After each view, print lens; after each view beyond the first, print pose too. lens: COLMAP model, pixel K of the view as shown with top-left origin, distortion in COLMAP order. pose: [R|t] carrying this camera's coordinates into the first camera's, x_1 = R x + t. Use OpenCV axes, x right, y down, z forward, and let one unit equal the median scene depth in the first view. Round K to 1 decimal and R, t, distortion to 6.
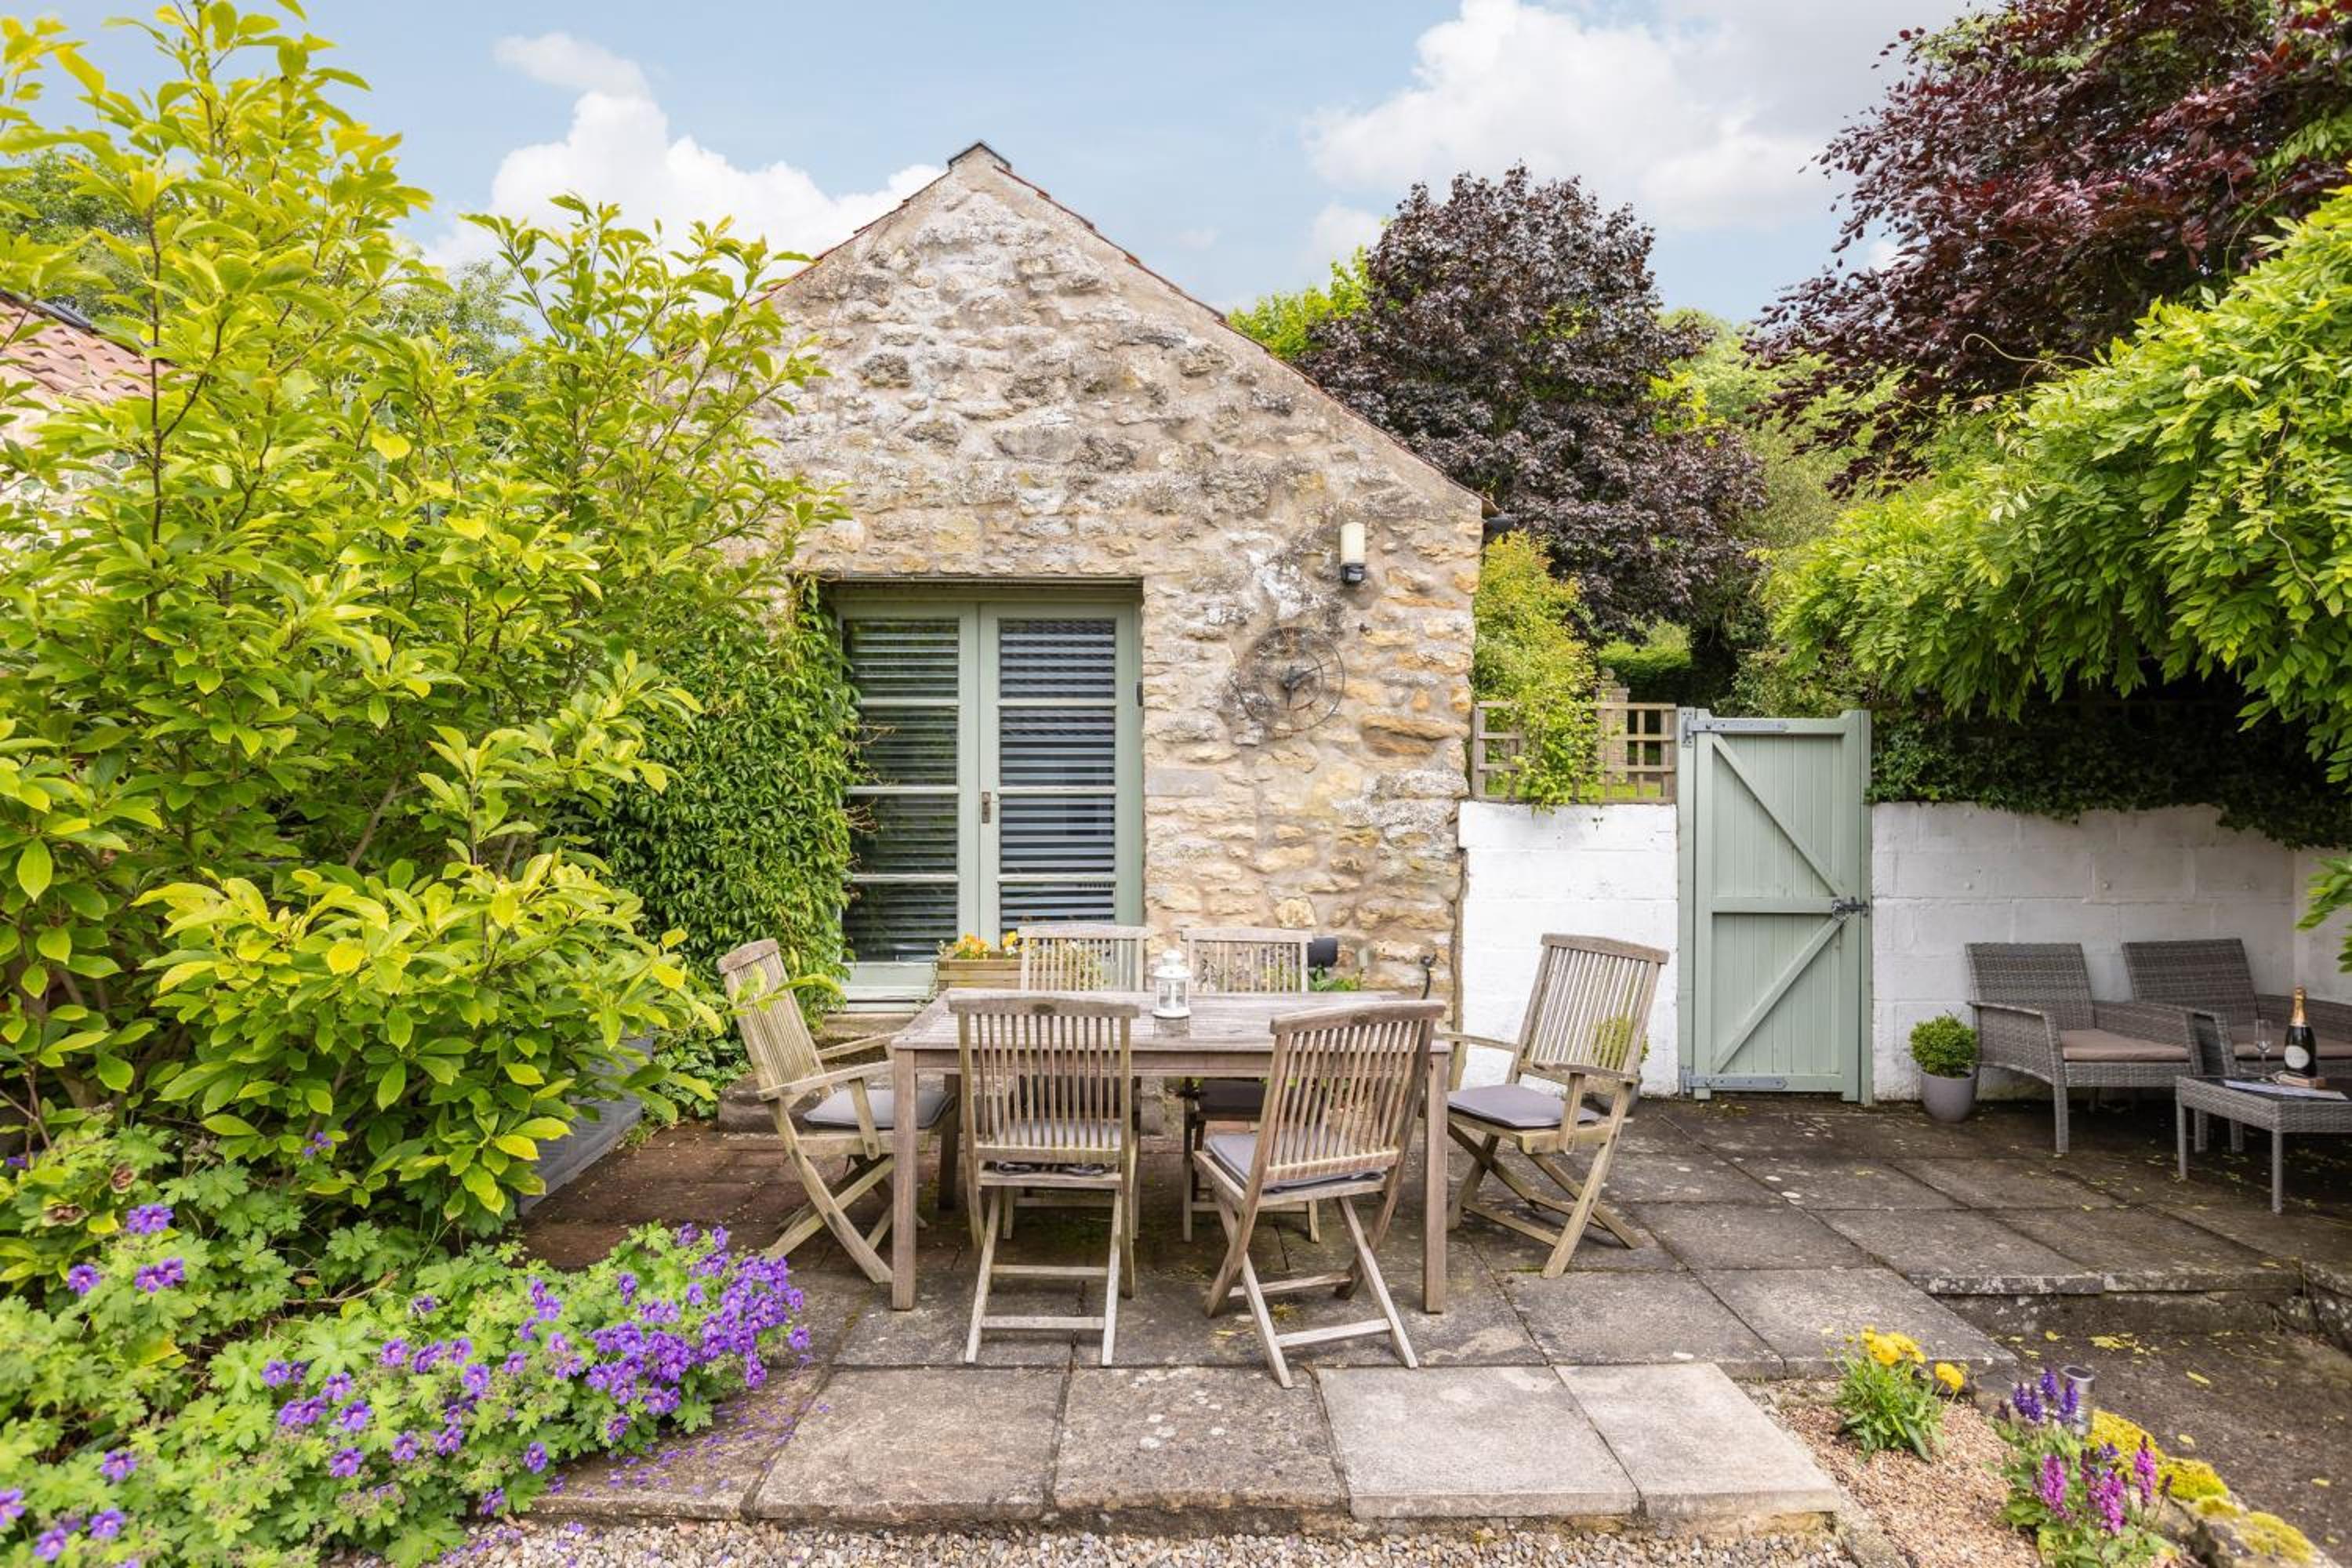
lens RADIAL K [[1277.5, 0, 1175.3], [0, 1277.5, 772.6], [0, 0, 1]] dist [0.013857, -0.017085]
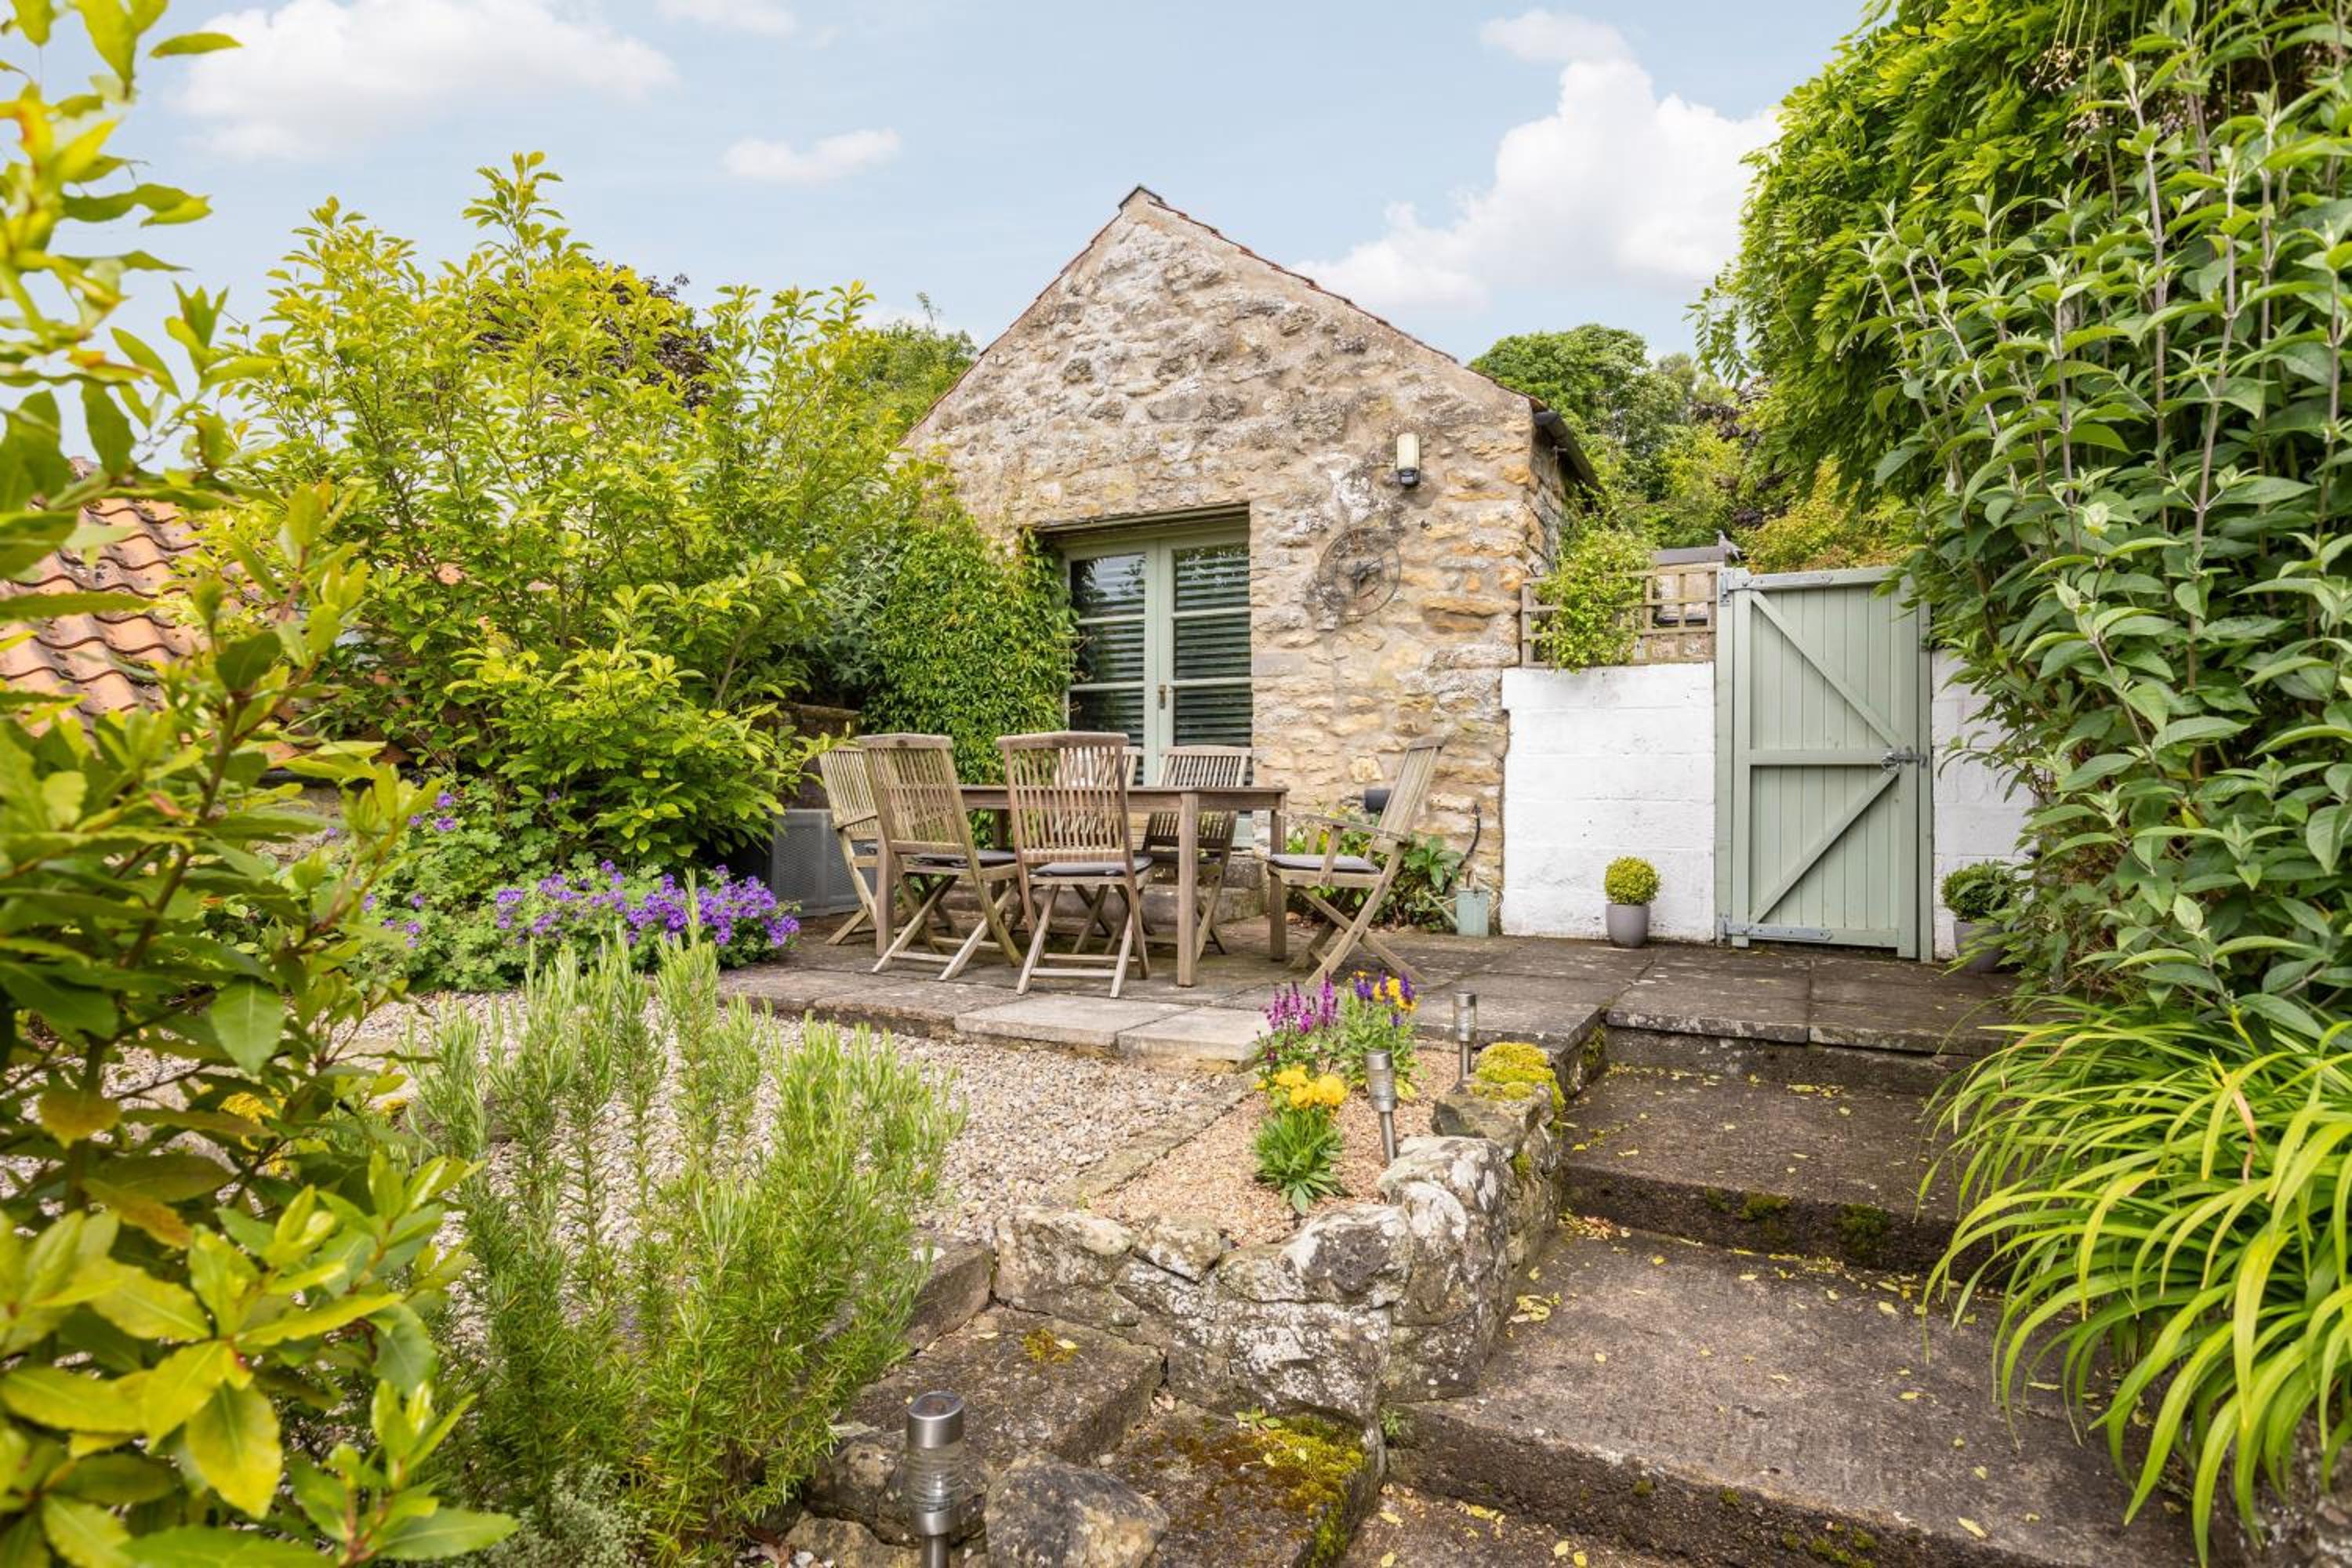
lens RADIAL K [[1216.4, 0, 1166.8], [0, 1216.4, 770.9], [0, 0, 1]] dist [-0.000906, -0.000184]
pose [[0.879217, -0.006253, -0.476380, 0.468929], [0.000924, 0.999934, -0.011420, 0.123678], [0.476420, 0.009601, 0.879165, -0.079845]]
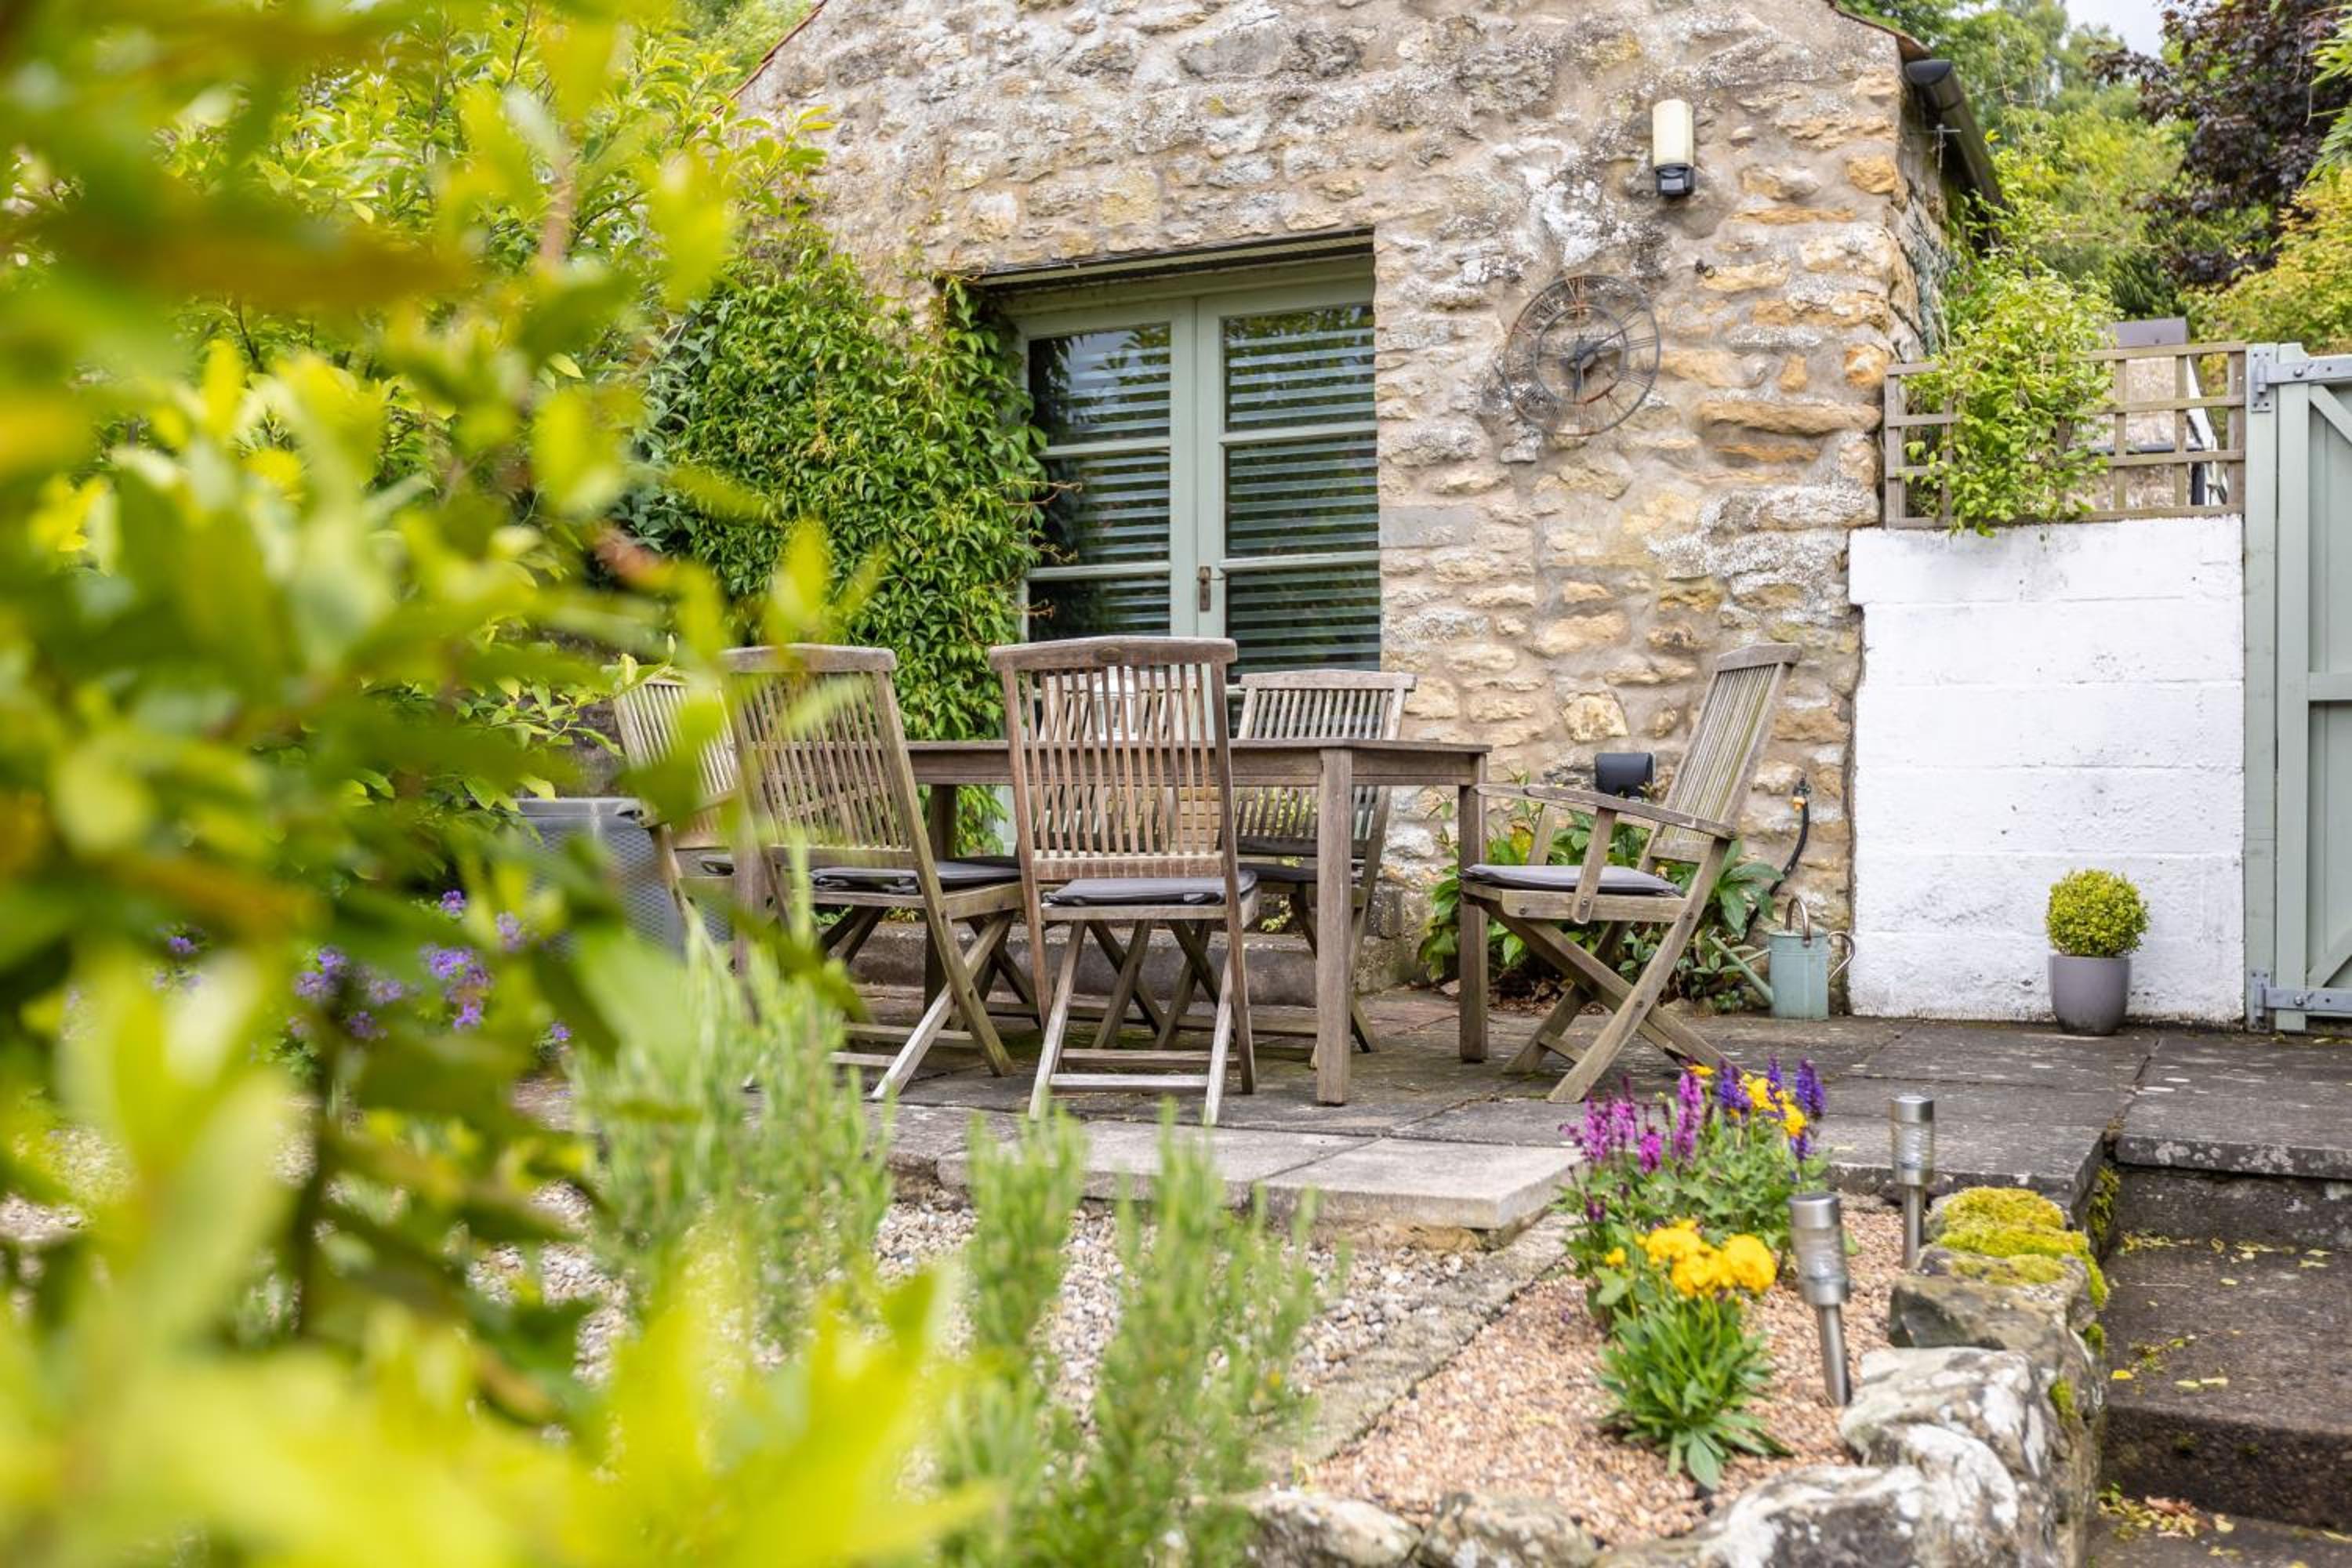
lens RADIAL K [[2234.6, 0, 1166.5], [0, 2234.6, 768.3], [0, 0, 1]] dist [-0.005276, -0.003239]
pose [[0.892240, -0.007176, -0.451505, 0.410813], [0.007294, 0.999972, -0.001479, 0.135595], [0.451503, -0.001973, 0.892267, -0.107864]]
